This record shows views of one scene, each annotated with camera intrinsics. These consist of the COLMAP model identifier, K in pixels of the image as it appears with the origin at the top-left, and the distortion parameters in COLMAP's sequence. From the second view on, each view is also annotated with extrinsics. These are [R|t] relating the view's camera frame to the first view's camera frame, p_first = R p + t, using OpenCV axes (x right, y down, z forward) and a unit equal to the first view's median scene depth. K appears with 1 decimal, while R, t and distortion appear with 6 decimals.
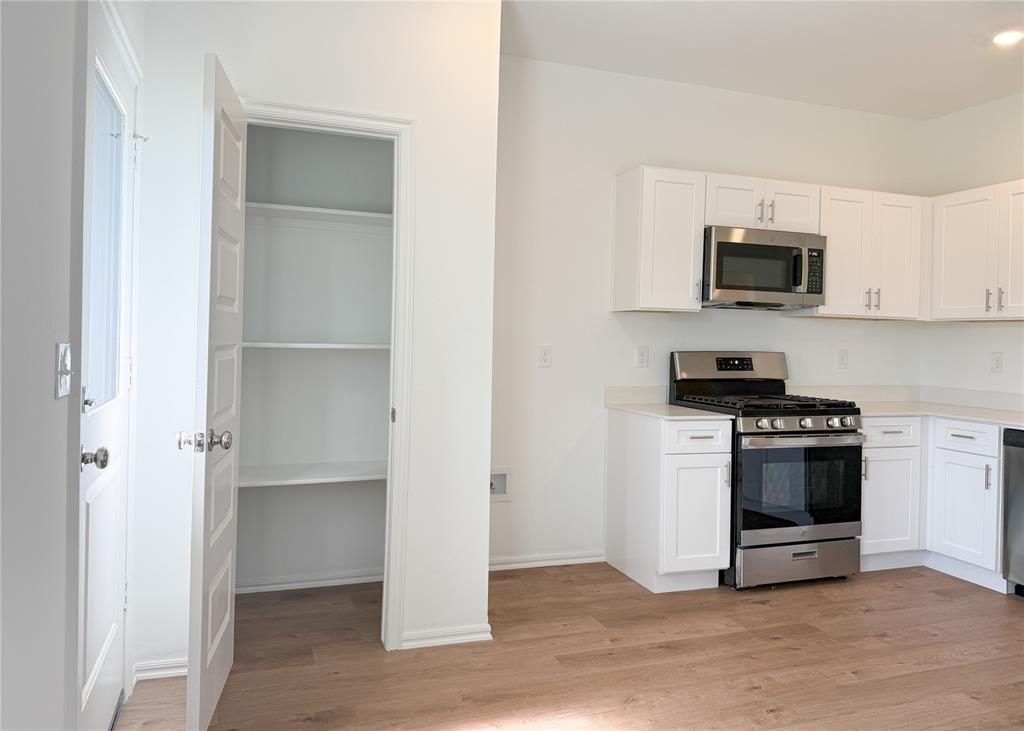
lens RADIAL K [[732.2, 0, 510.4], [0, 732.2, 339.8], [0, 0, 1]] dist [-0.002537, -0.000793]
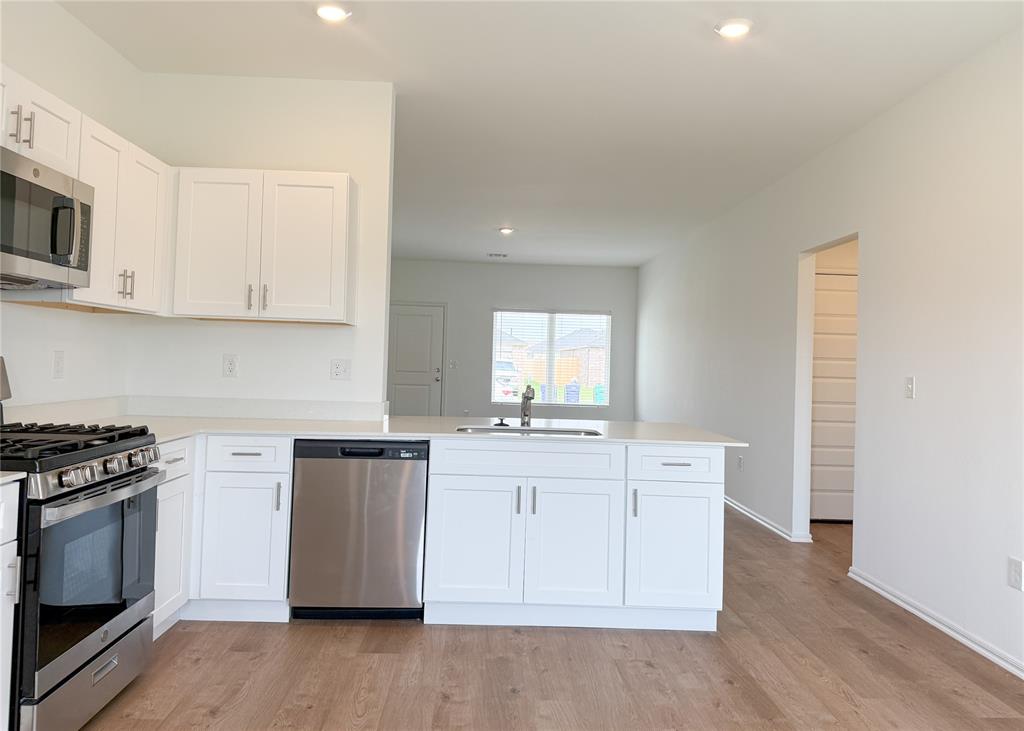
lens RADIAL K [[742.6, 0, 511.1], [0, 742.6, 342.4], [0, 0, 1]] dist [0.069101, -0.070811]
pose [[0.329950, 0.010216, 0.943943, -0.115208], [-0.019123, 0.999809, -0.004136, -0.001190], [-0.943805, -0.016686, 0.330082, 0.430897]]
